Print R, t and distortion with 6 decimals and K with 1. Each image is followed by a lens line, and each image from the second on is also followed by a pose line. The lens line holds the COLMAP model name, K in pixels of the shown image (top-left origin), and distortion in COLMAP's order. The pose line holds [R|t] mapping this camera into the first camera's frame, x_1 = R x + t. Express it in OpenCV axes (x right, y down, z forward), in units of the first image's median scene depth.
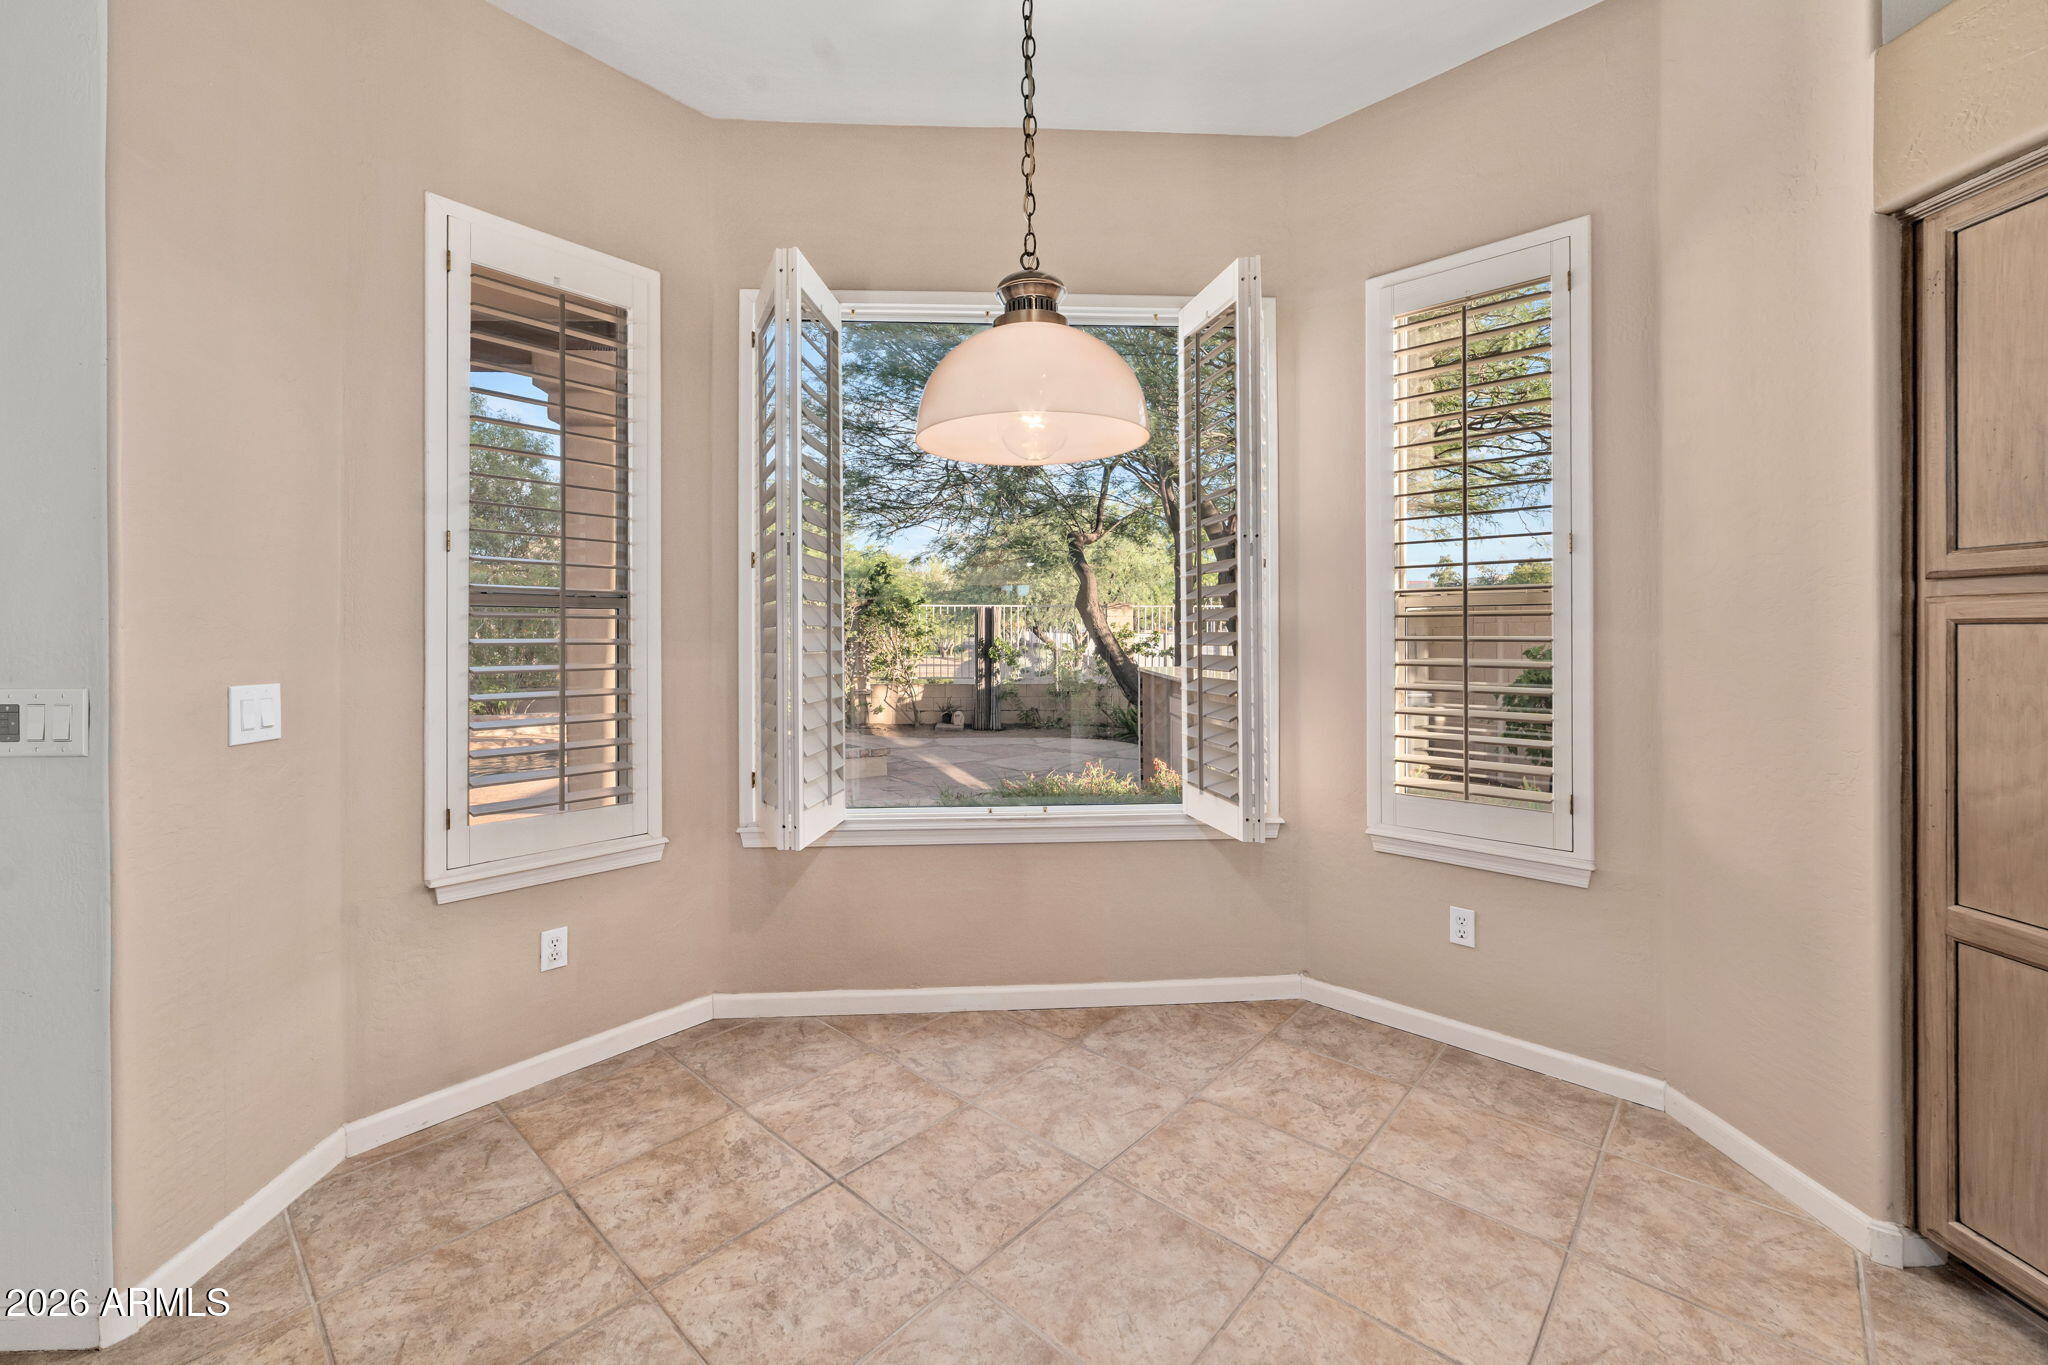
lens RADIAL K [[831.4, 0, 1030.8], [0, 831.4, 630.6], [0, 0, 1]] dist [-0.004706, 0.000779]
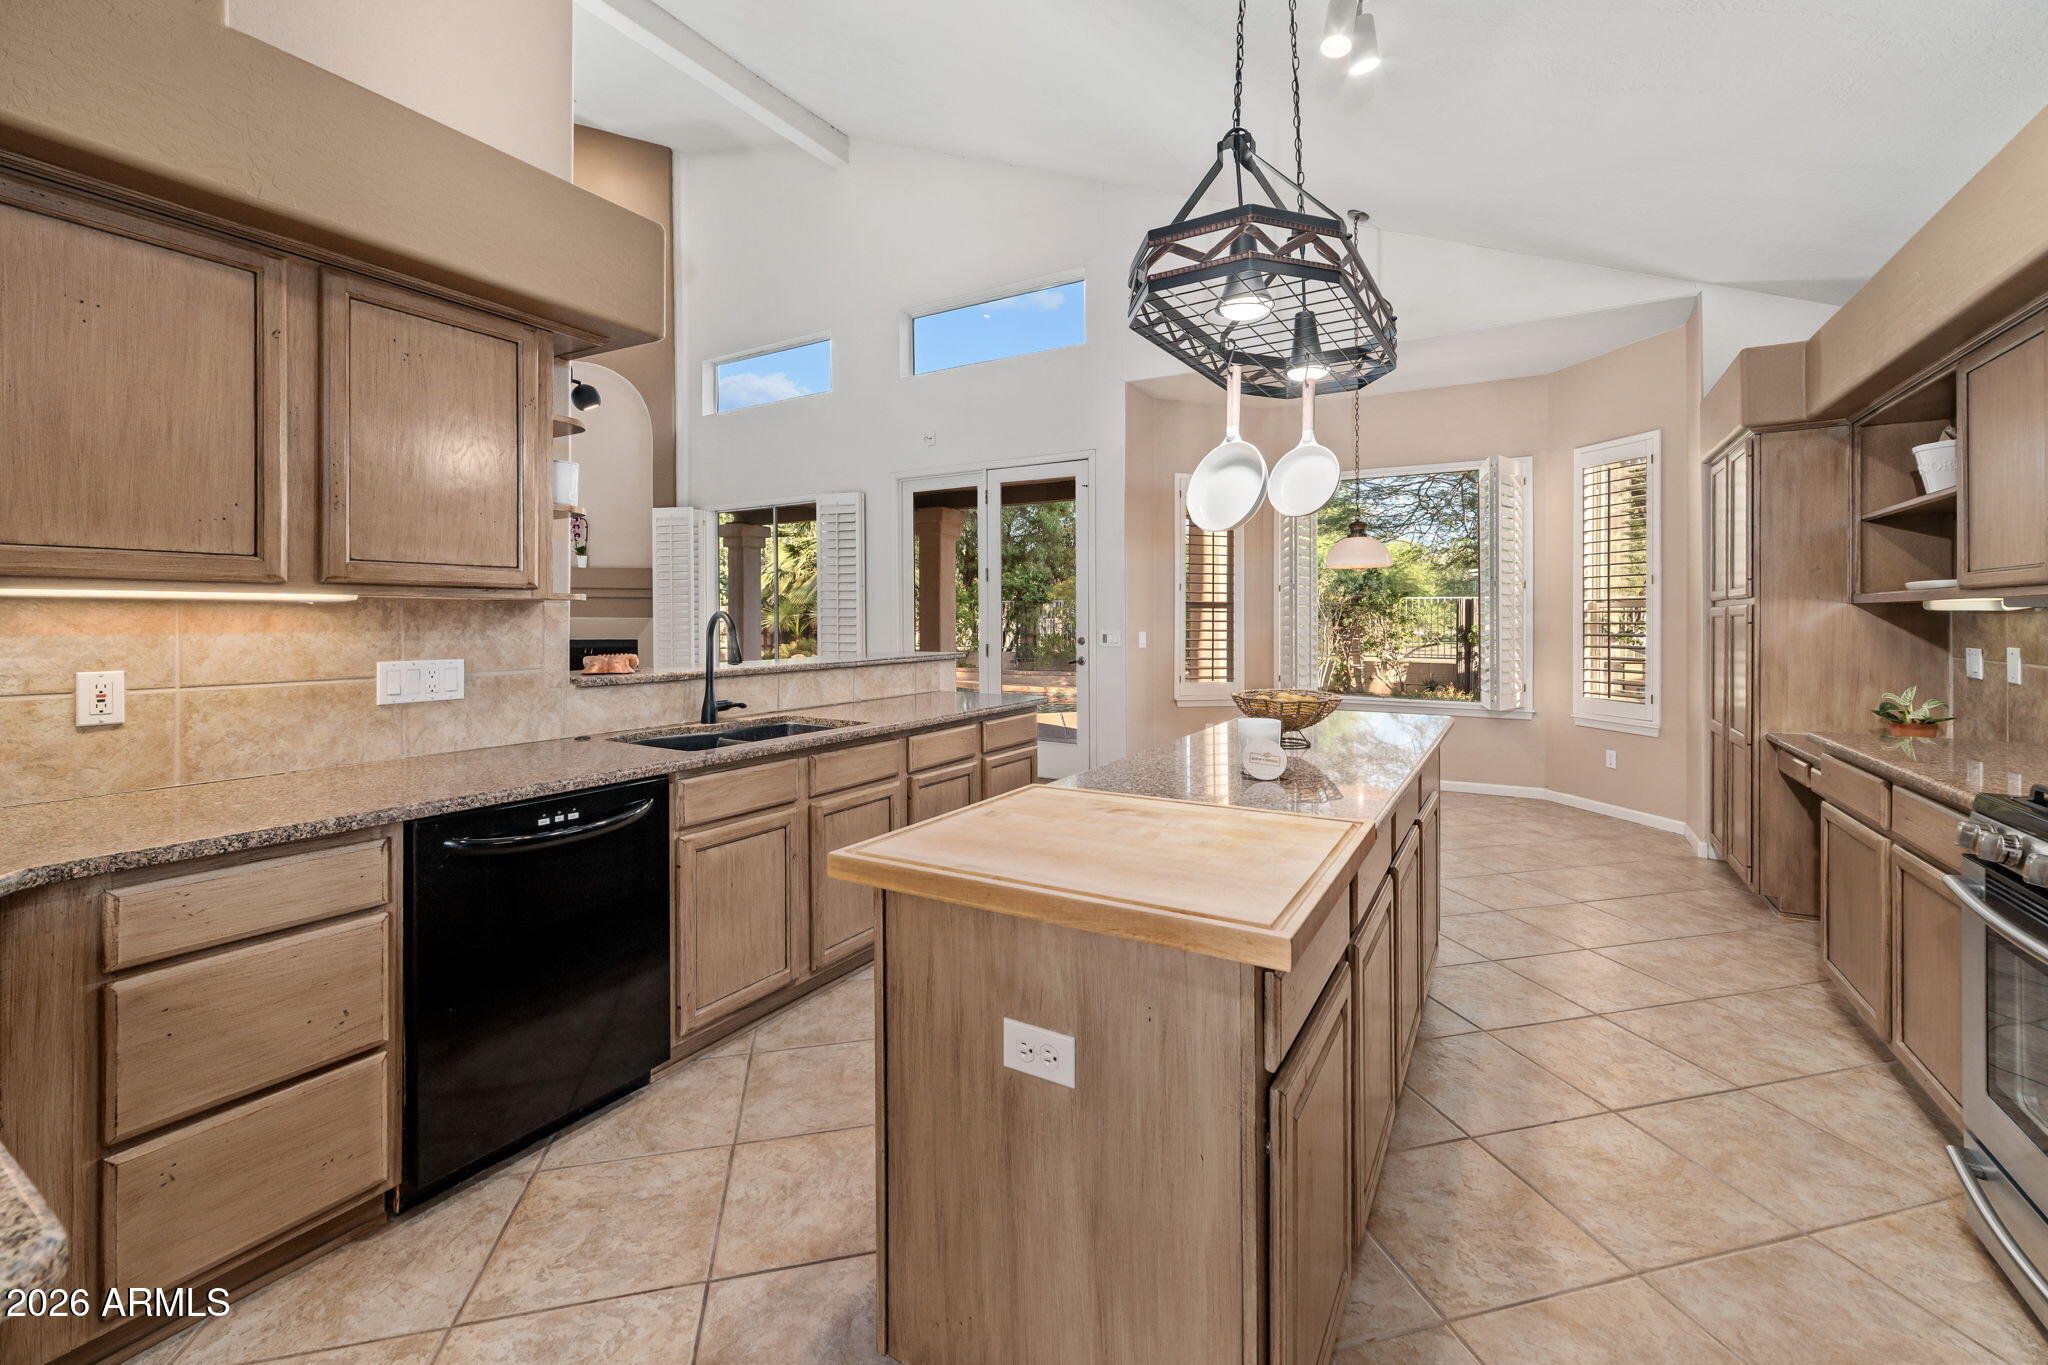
lens RADIAL K [[831.4, 0, 1030.8], [0, 831.4, 630.6], [0, 0, 1]] dist [-0.004706, 0.000779]
pose [[0.826538, 0.013162, -0.562727, 0.466903], [-0.005094, 0.999861, 0.015905, 0.003338], [0.562857, -0.010279, 0.826490, -1.520219]]
